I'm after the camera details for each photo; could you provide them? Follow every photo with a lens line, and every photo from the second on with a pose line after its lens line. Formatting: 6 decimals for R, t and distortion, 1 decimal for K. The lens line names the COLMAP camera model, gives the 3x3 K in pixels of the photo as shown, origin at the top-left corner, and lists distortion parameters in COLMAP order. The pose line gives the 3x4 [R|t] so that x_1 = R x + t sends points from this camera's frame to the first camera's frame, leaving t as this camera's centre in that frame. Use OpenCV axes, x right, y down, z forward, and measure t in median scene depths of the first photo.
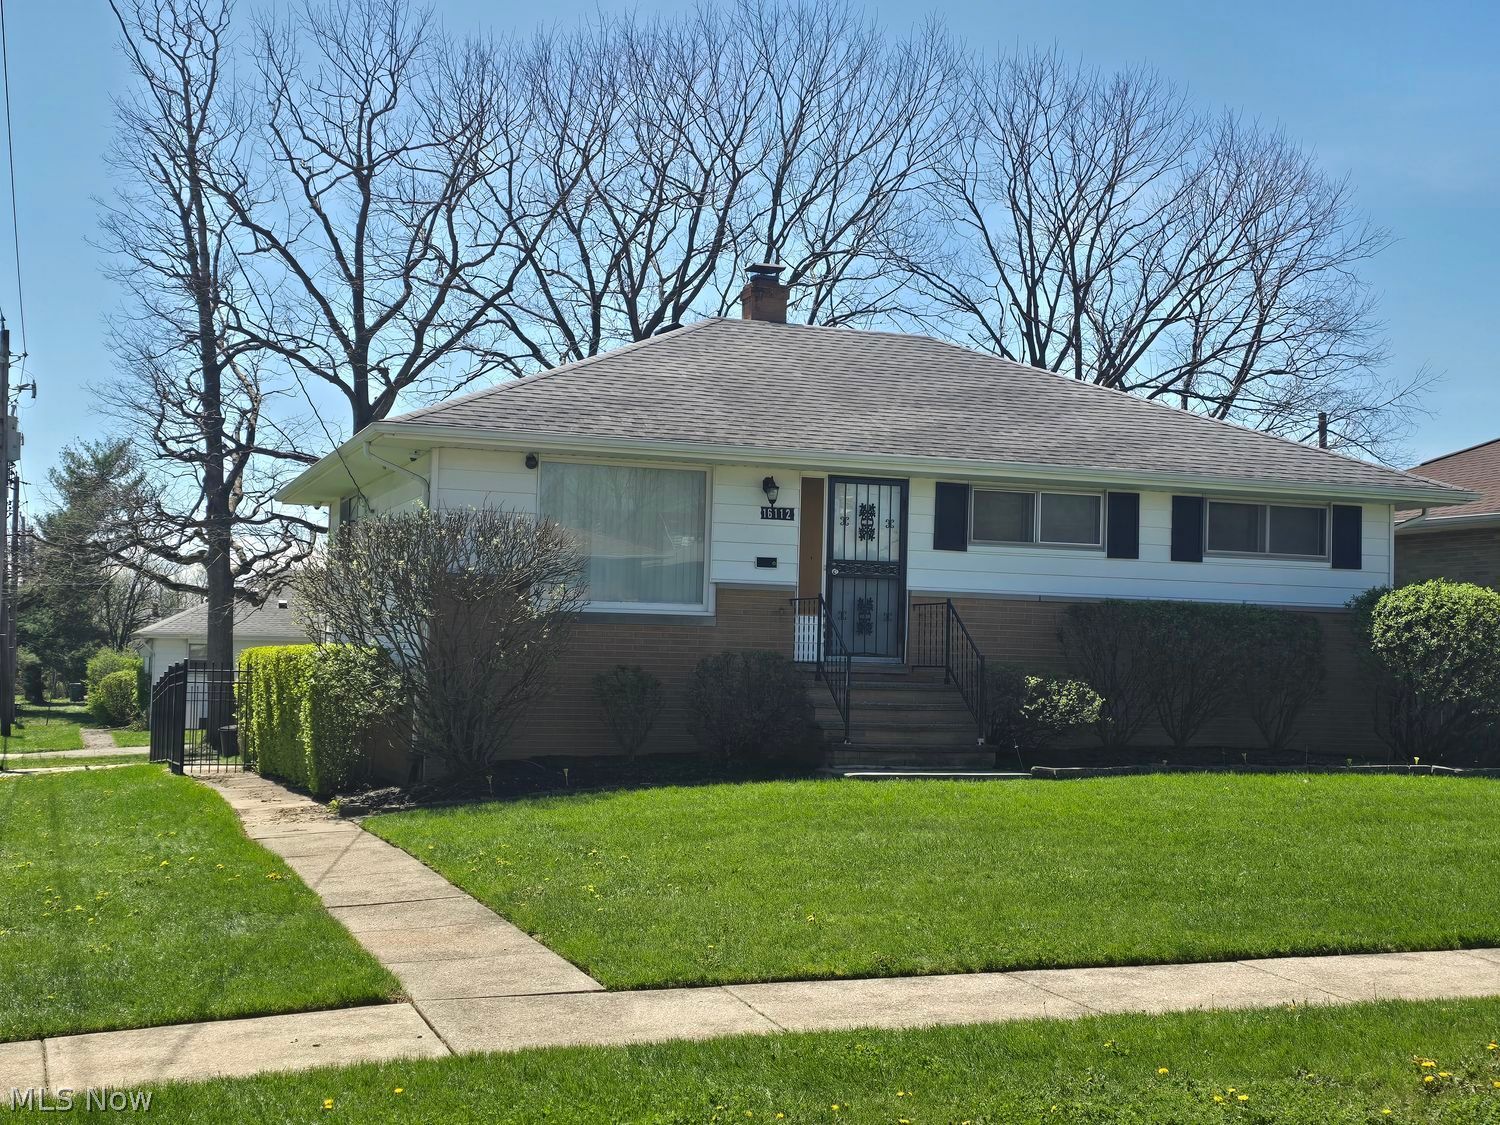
lens RADIAL K [[2011.7, 0, 750.0], [0, 2011.7, 562.5], [0, 0, 1]] dist [0.146151, 0.013831]
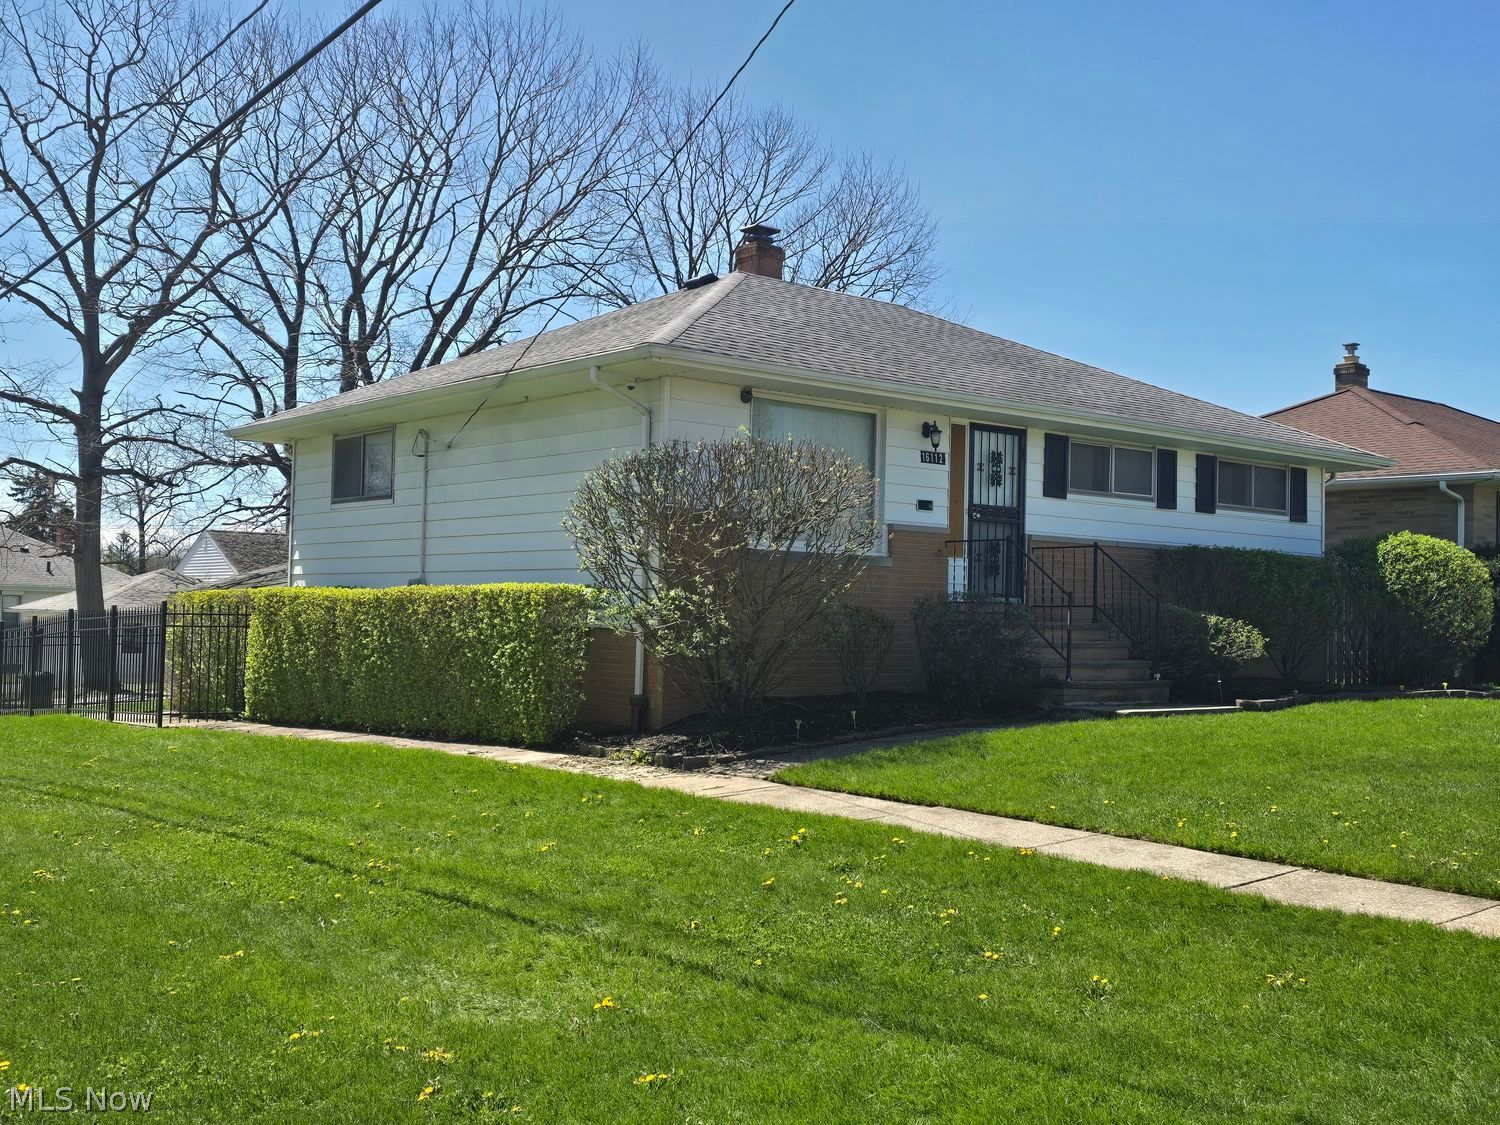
lens RADIAL K [[1617.5, 0, 750.0], [0, 1617.5, 562.5], [0, 0, 1]] dist [0.072052, -0.005154]
pose [[0.941406, 0.007457, 0.337193, -0.344277], [-0.014742, 0.999710, 0.019050, 0.014381], [-0.336953, -0.022904, 0.941243, 0.248902]]
